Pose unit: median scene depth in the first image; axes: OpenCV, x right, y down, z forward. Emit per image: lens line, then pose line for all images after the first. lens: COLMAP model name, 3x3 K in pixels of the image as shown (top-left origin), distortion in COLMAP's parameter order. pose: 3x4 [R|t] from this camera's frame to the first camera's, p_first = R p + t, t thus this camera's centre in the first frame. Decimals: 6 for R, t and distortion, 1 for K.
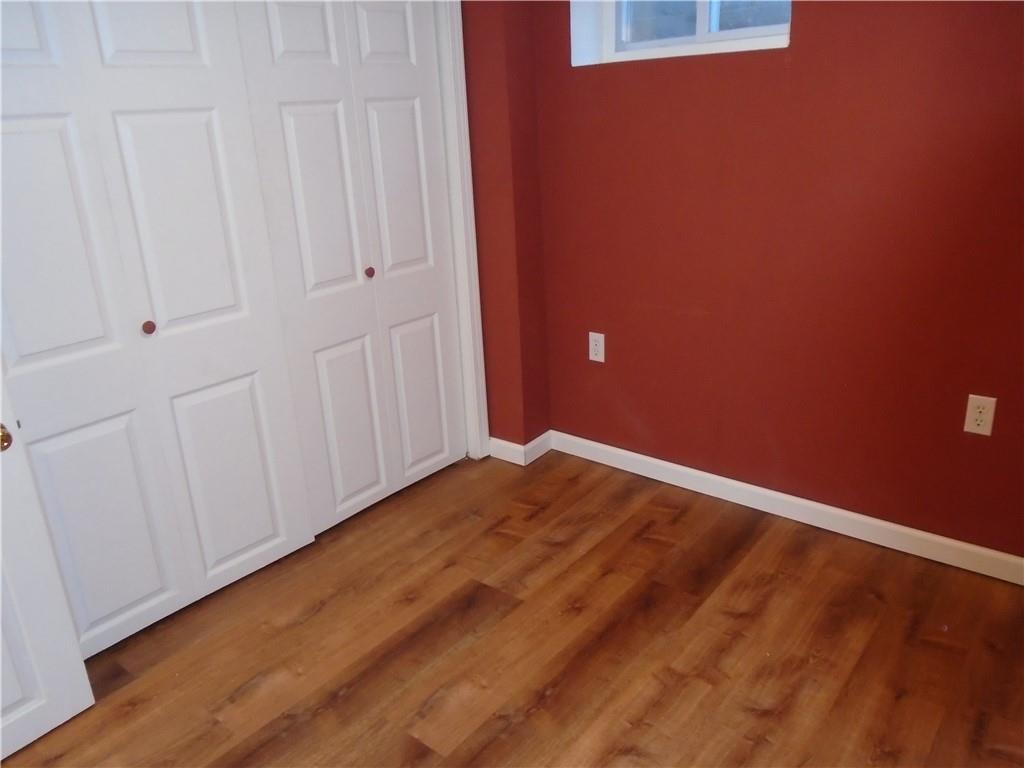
lens RADIAL K [[781.7, 0, 508.4], [0, 781.7, 381.9], [0, 0, 1]] dist [-0.014732, -0.000824]
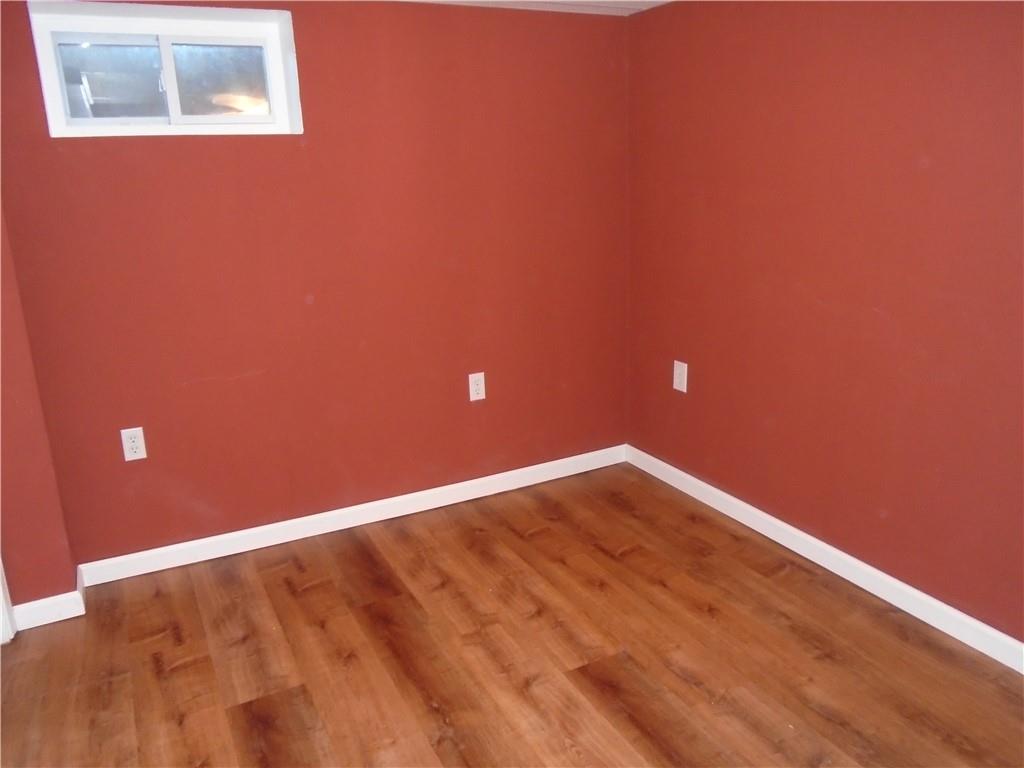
lens RADIAL K [[781.7, 0, 508.4], [0, 781.7, 381.9], [0, 0, 1]] dist [-0.014732, -0.000824]
pose [[0.387150, -0.202221, 0.899568, -0.647563], [0.316379, 0.945552, 0.076397, -0.056055], [-0.866037, 0.255027, 0.430048, 0.286841]]
